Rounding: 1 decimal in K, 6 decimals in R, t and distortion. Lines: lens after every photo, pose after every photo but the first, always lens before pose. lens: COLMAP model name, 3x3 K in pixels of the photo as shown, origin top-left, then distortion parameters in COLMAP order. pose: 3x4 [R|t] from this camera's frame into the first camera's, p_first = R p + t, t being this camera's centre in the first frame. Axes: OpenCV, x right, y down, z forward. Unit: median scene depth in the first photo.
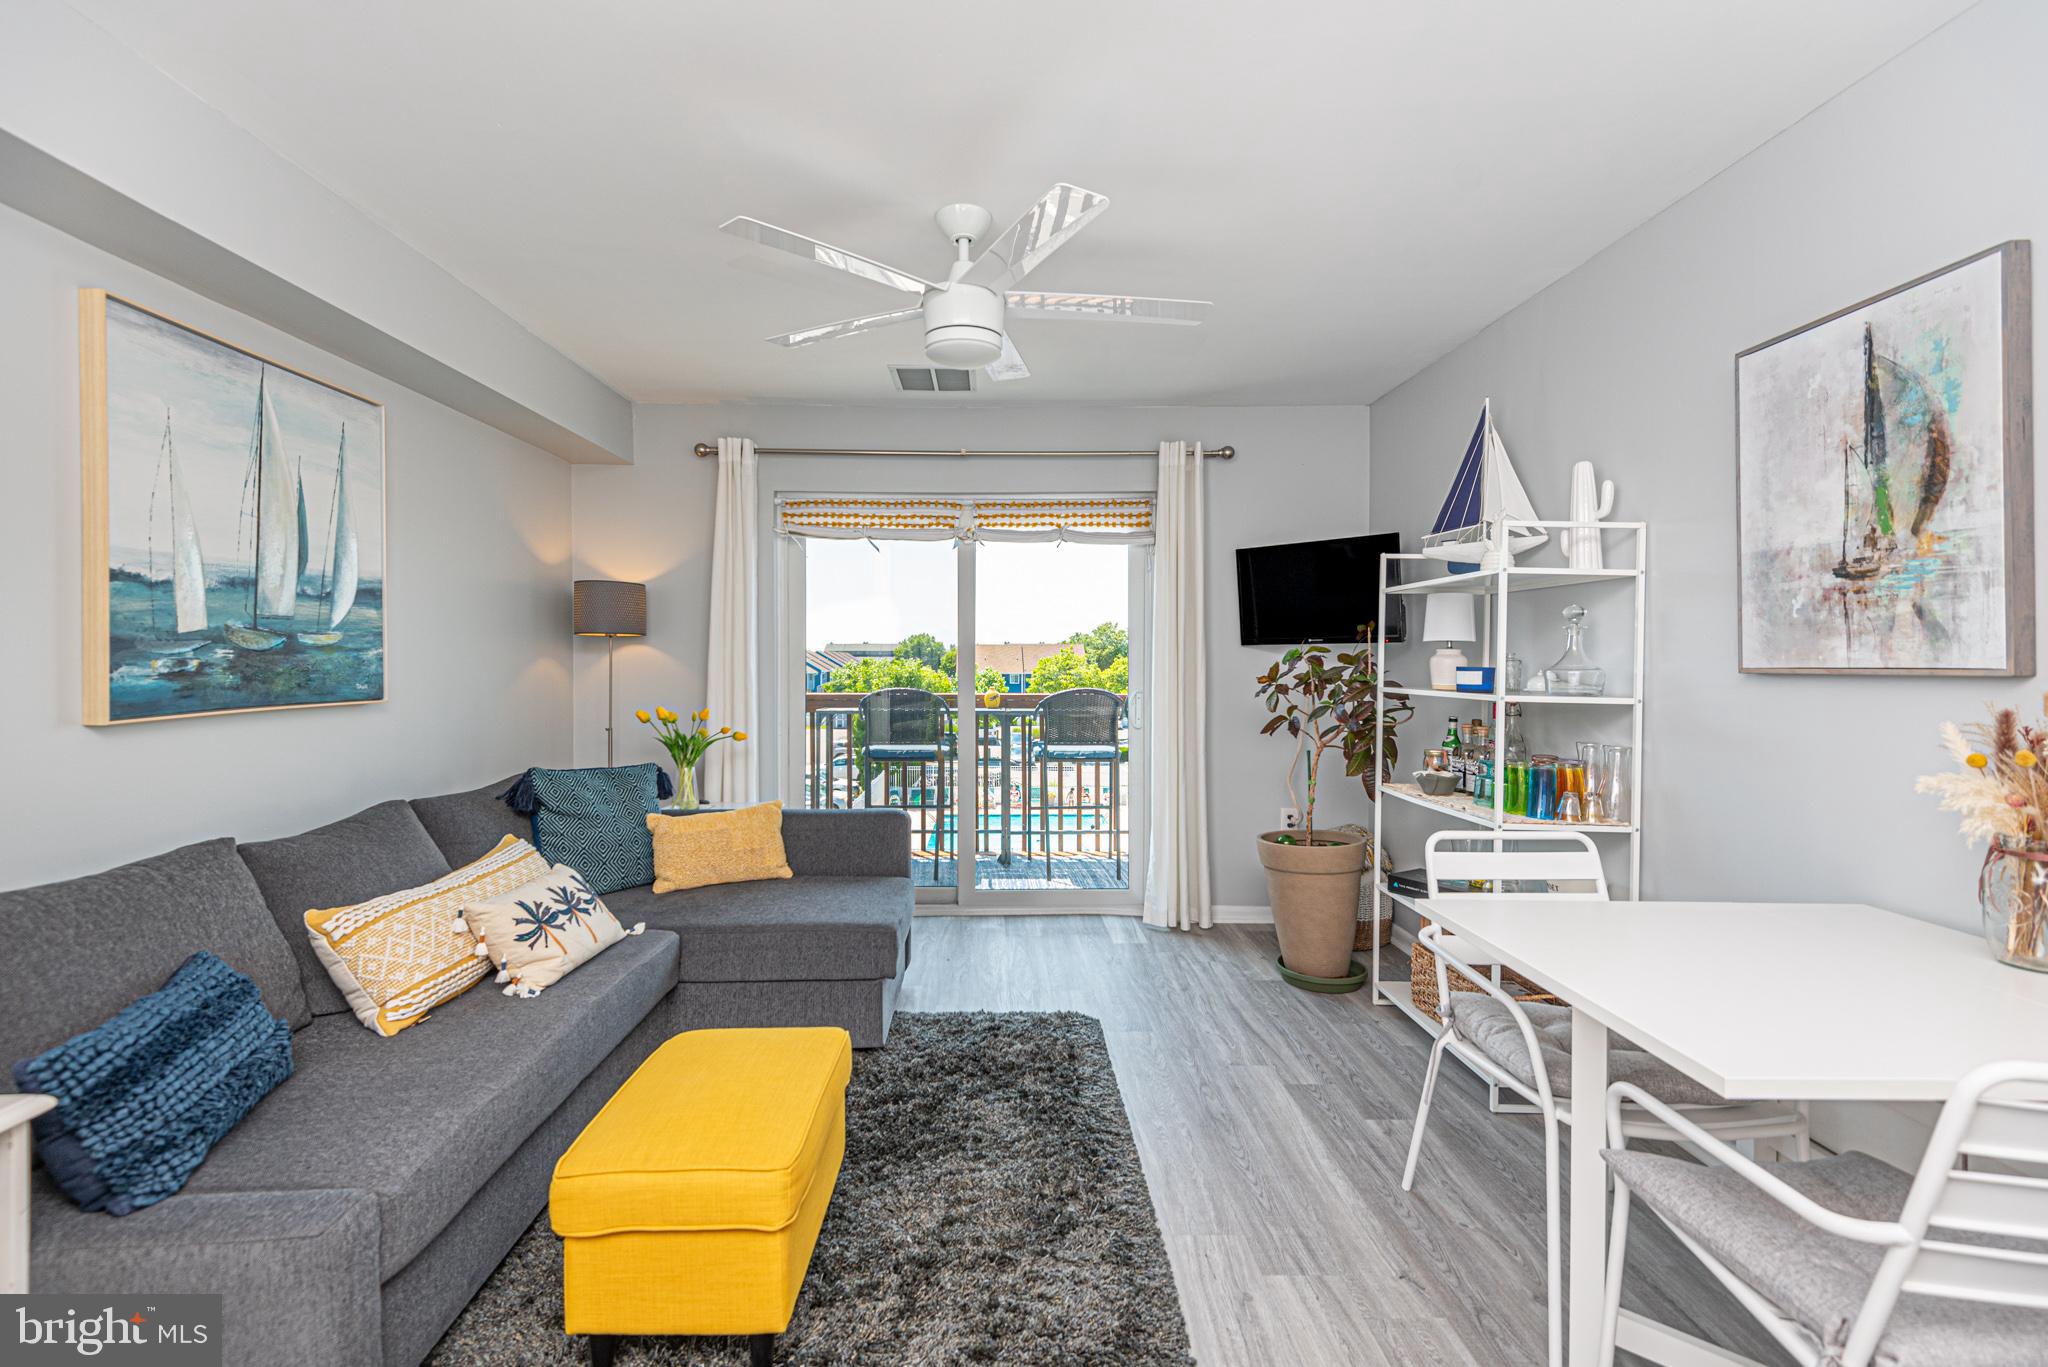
lens RADIAL K [[950.1, 0, 994.3], [0, 950.1, 656.2], [0, 0, 1]] dist [0.023700, -0.009687]
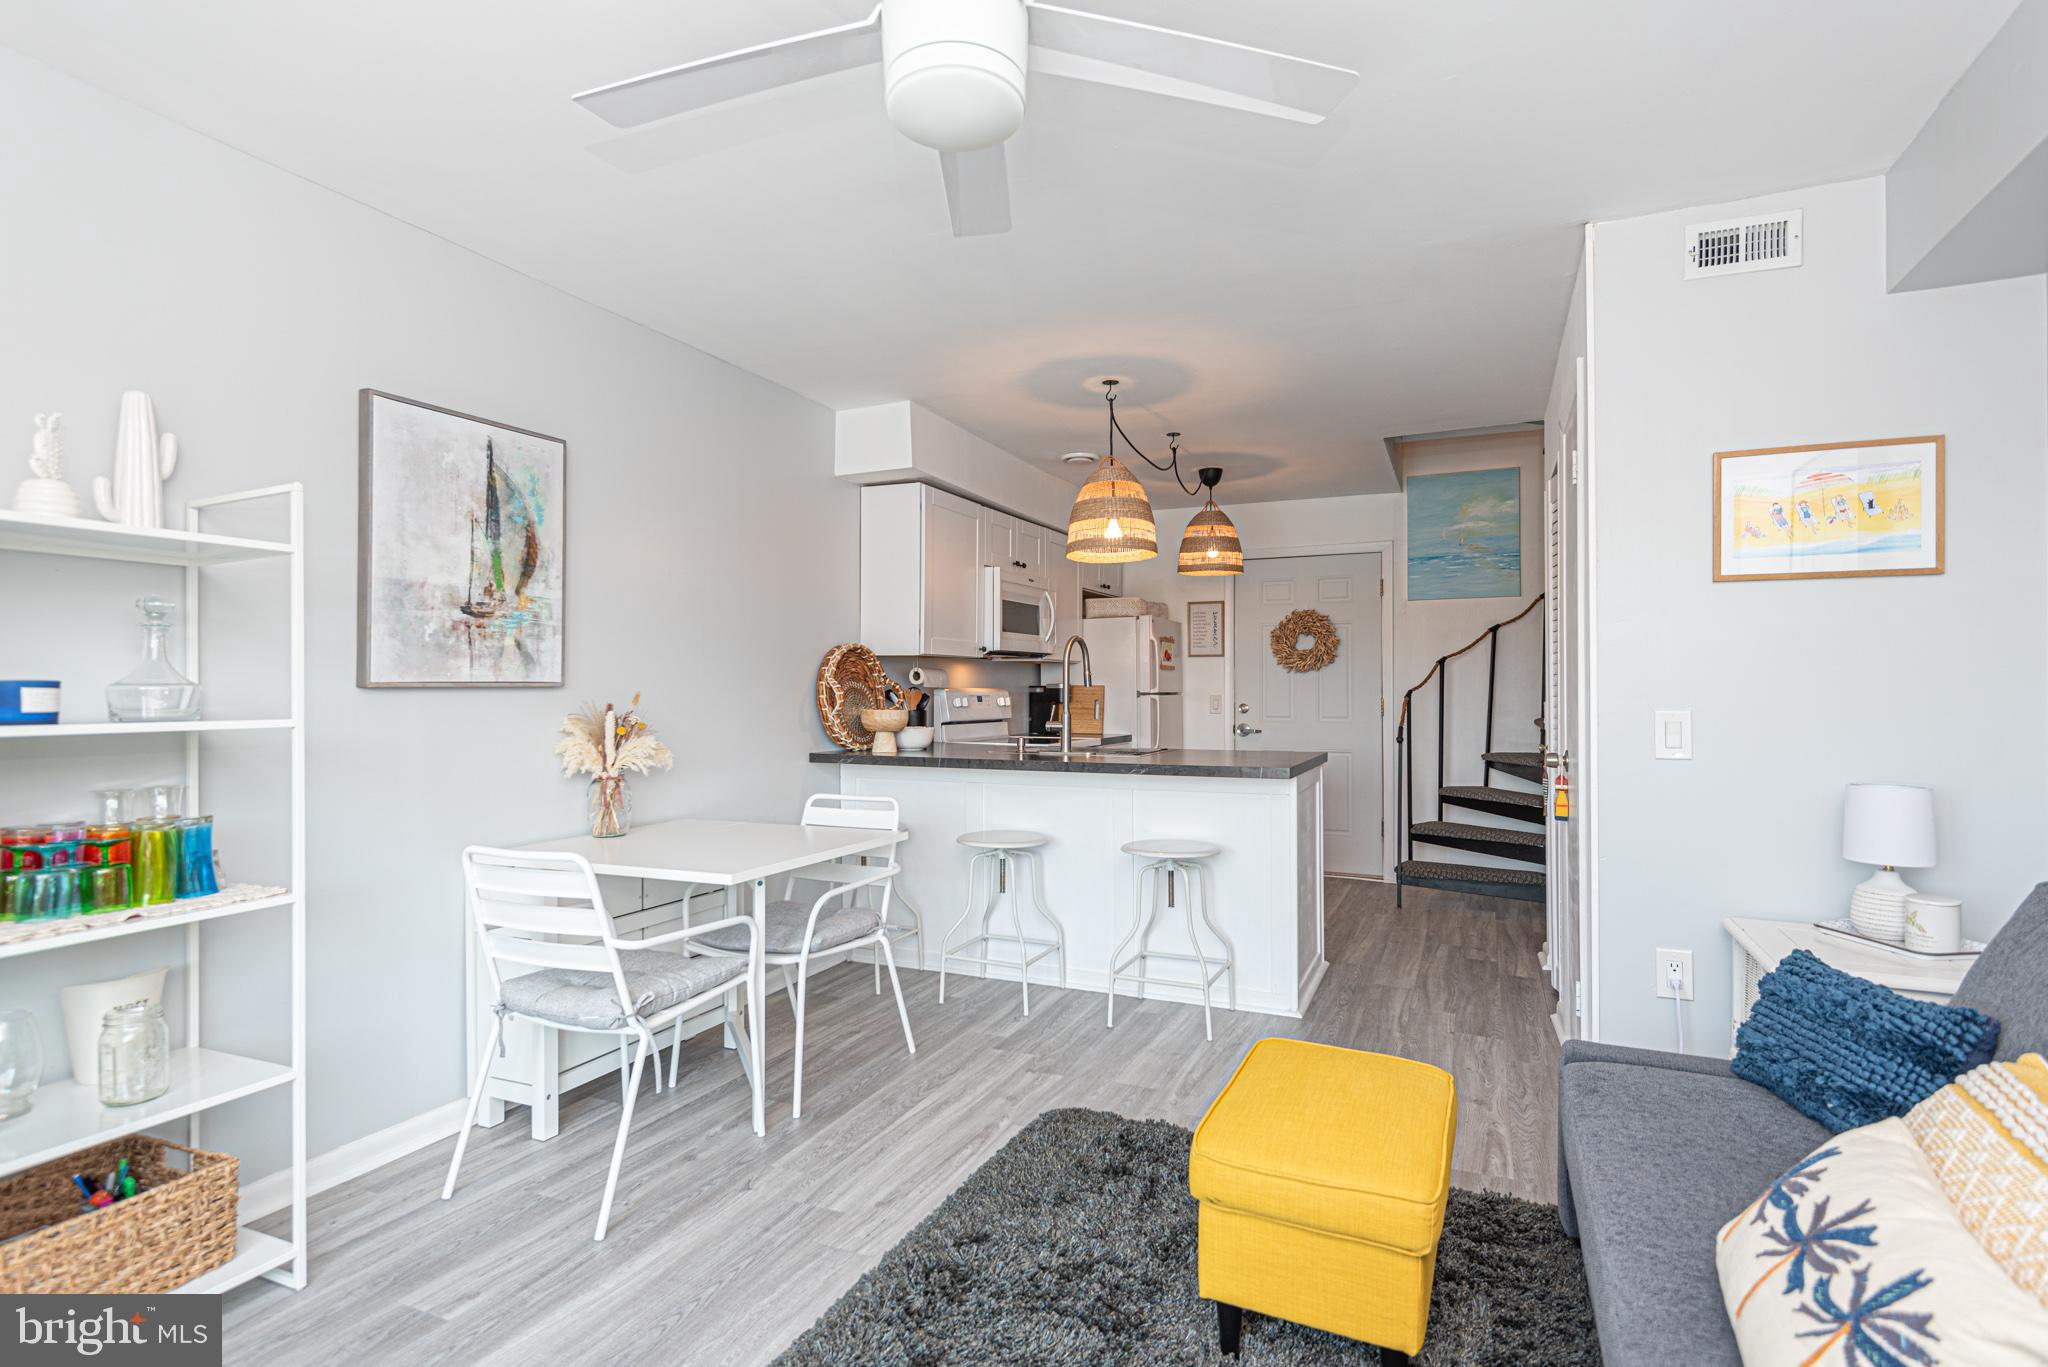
lens RADIAL K [[1033.5, 0, 974.1], [0, 1033.5, 687.6], [0, 0, 1]] dist [0.011313, -0.000308]
pose [[-0.893714, -0.003099, 0.448627, -0.330195], [-0.004578, 0.999987, -0.002213, 0.016831], [-0.448614, -0.004032, -0.893716, 1.643610]]
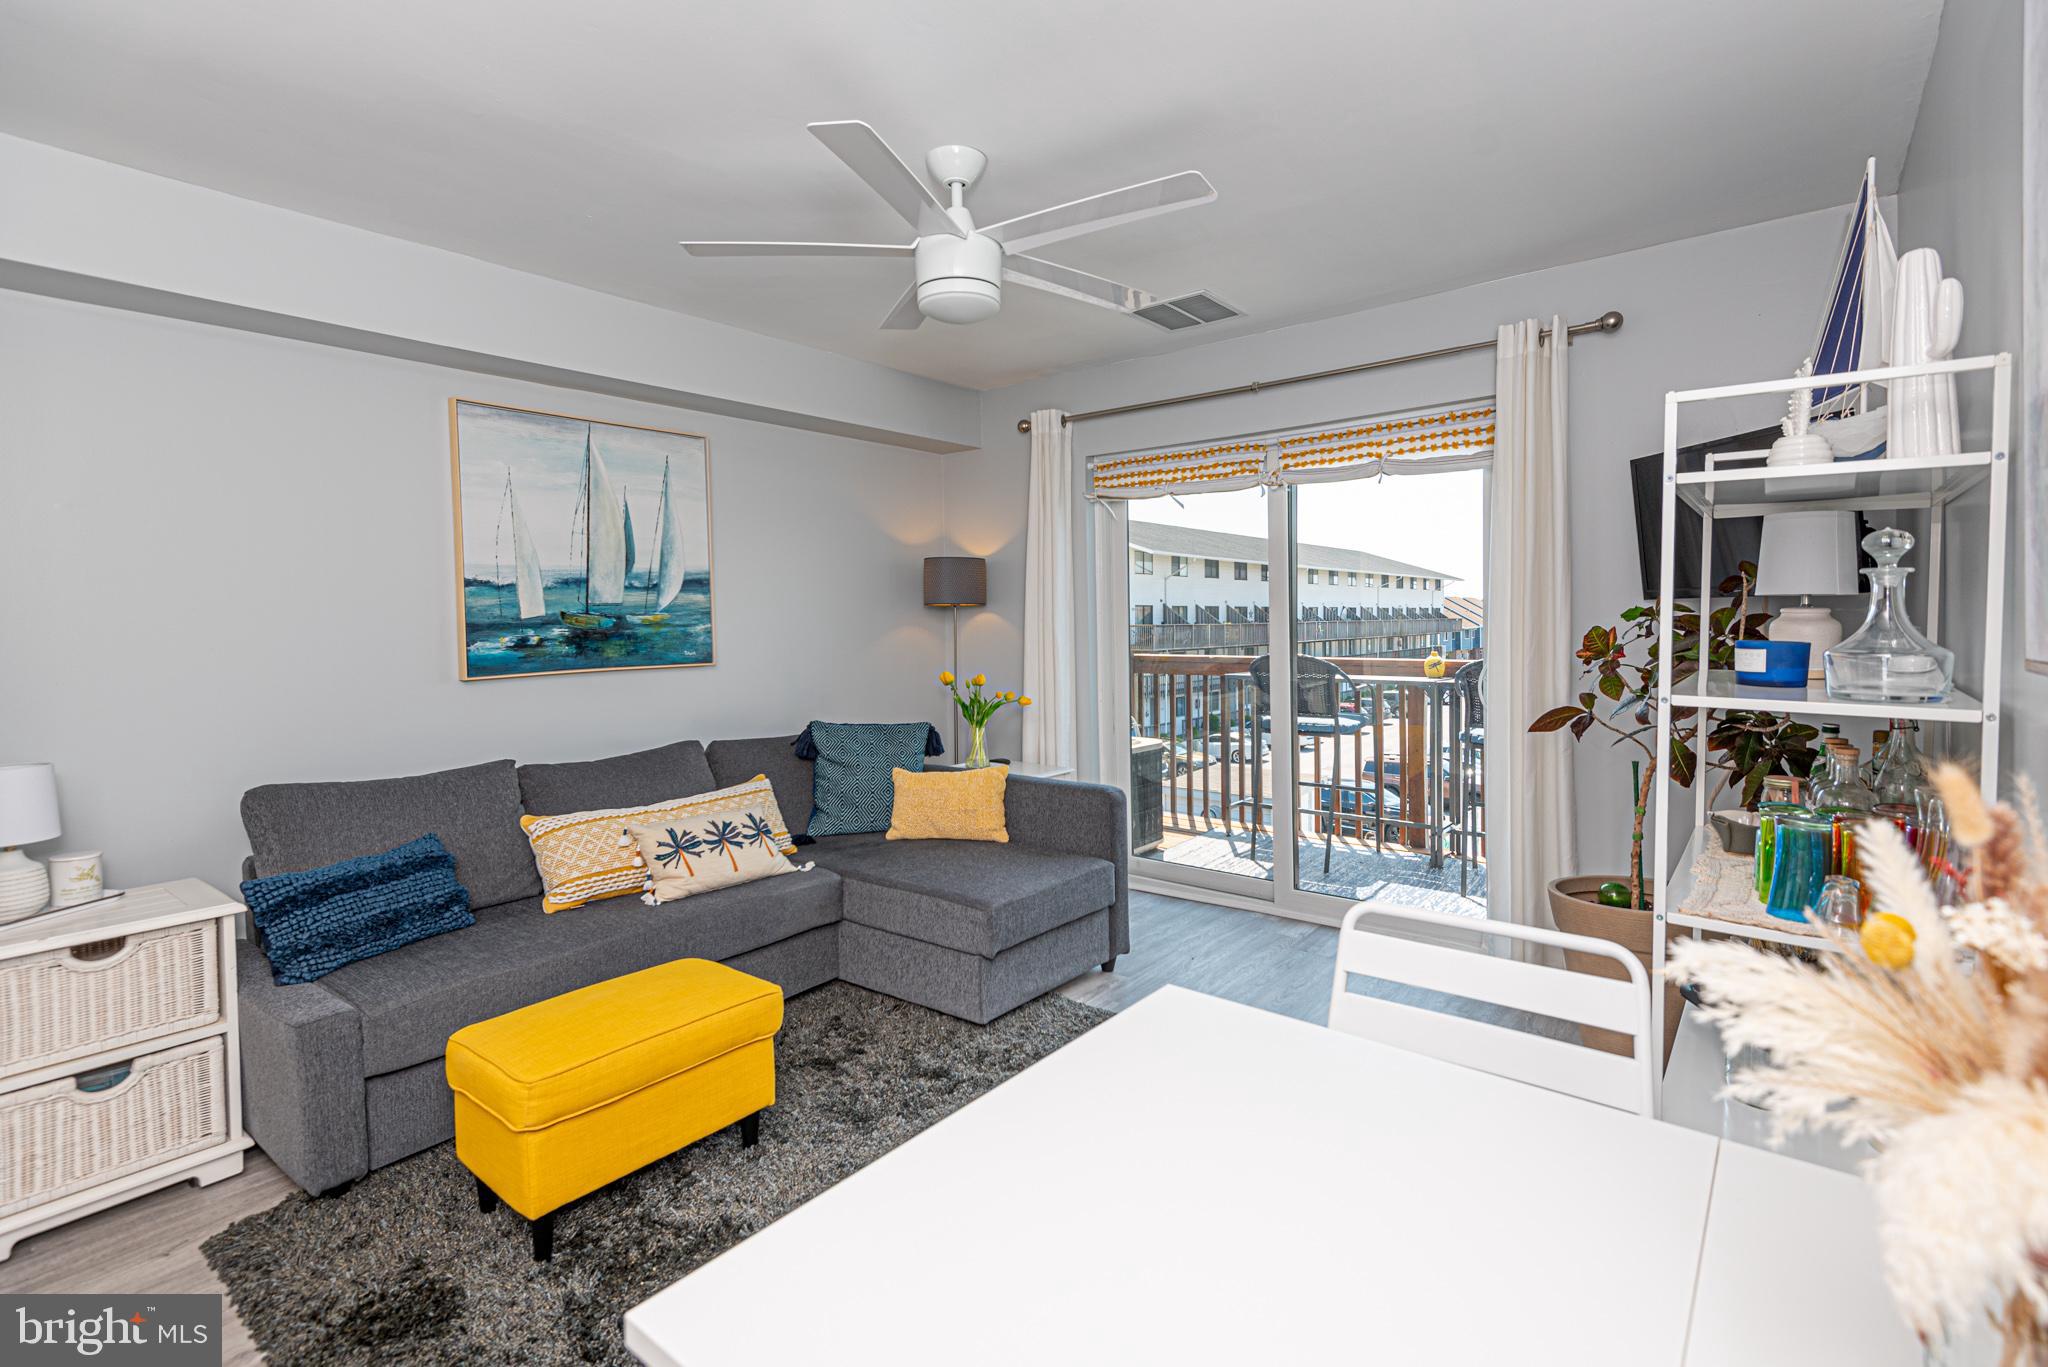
lens RADIAL K [[950.1, 0, 1019.4], [0, 950.1, 642.6], [0, 0, 1]] dist [0.023700, -0.009687]
pose [[0.773426, 0.002688, -0.633881, 0.634700], [0.018533, 0.999468, 0.026852, -0.012020], [0.633615, -0.032516, 0.772965, 0.323826]]
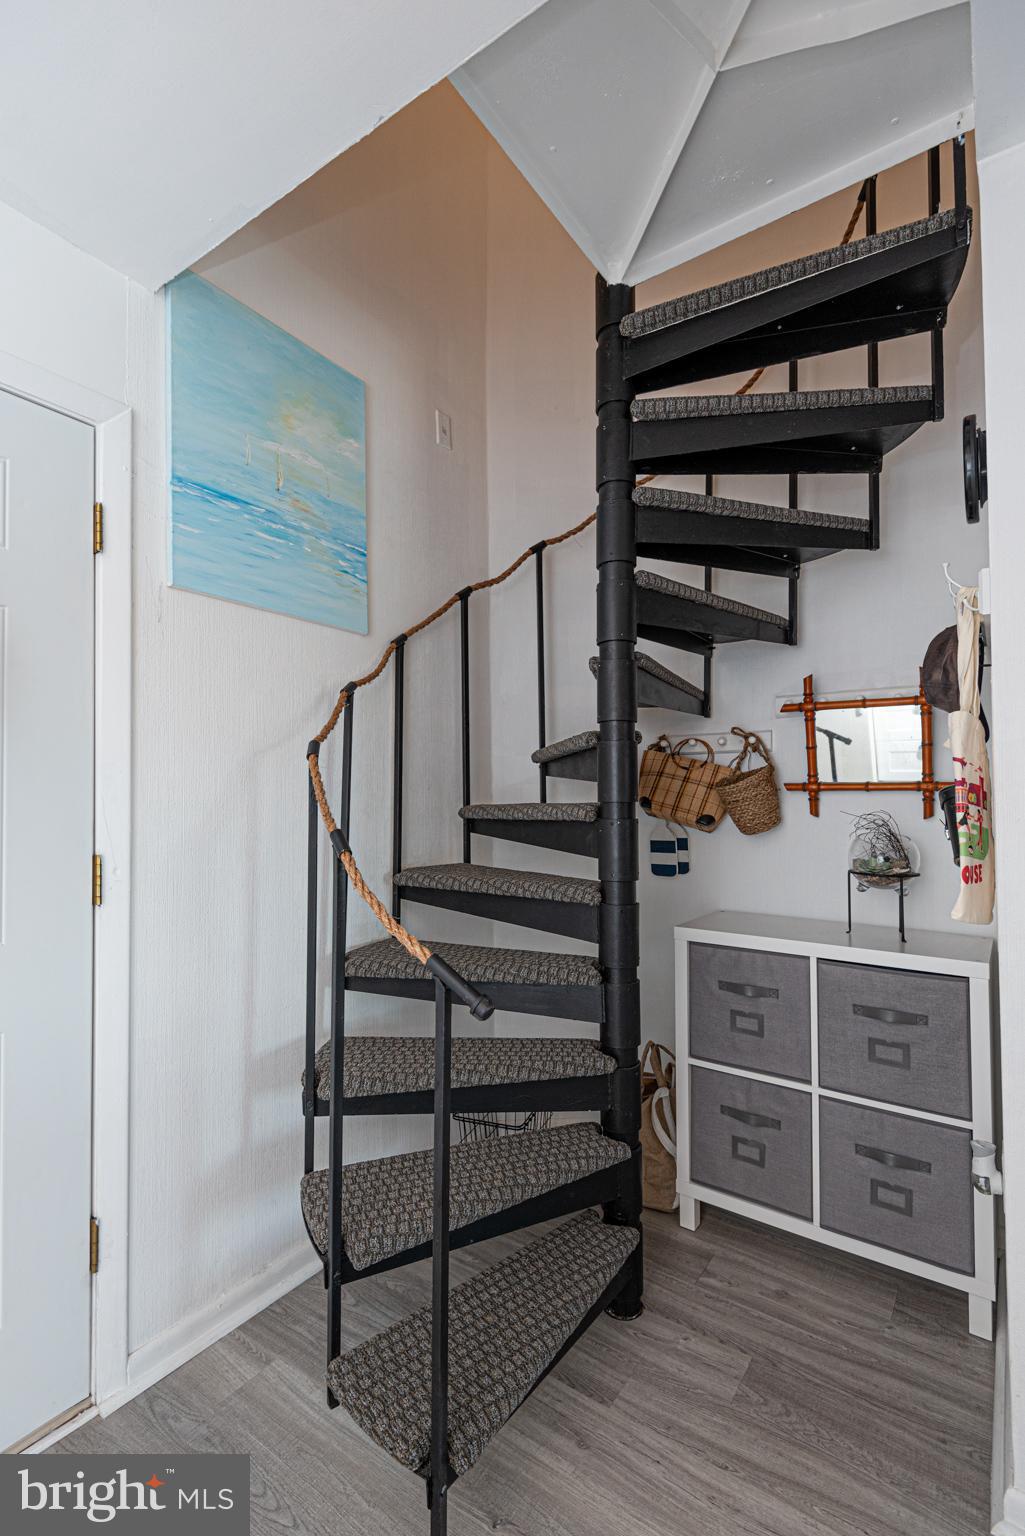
lens RADIAL K [[712.6, 0, 515.7], [0, 712.6, 776.4], [0, 0, 1]] dist [0.023700, -0.009687]
pose [[-0.575063, -0.024676, -0.817737, 0.216388], [0.005391, 0.999409, -0.033949, -0.011145], [0.818092, -0.023932, -0.574590, -0.510335]]
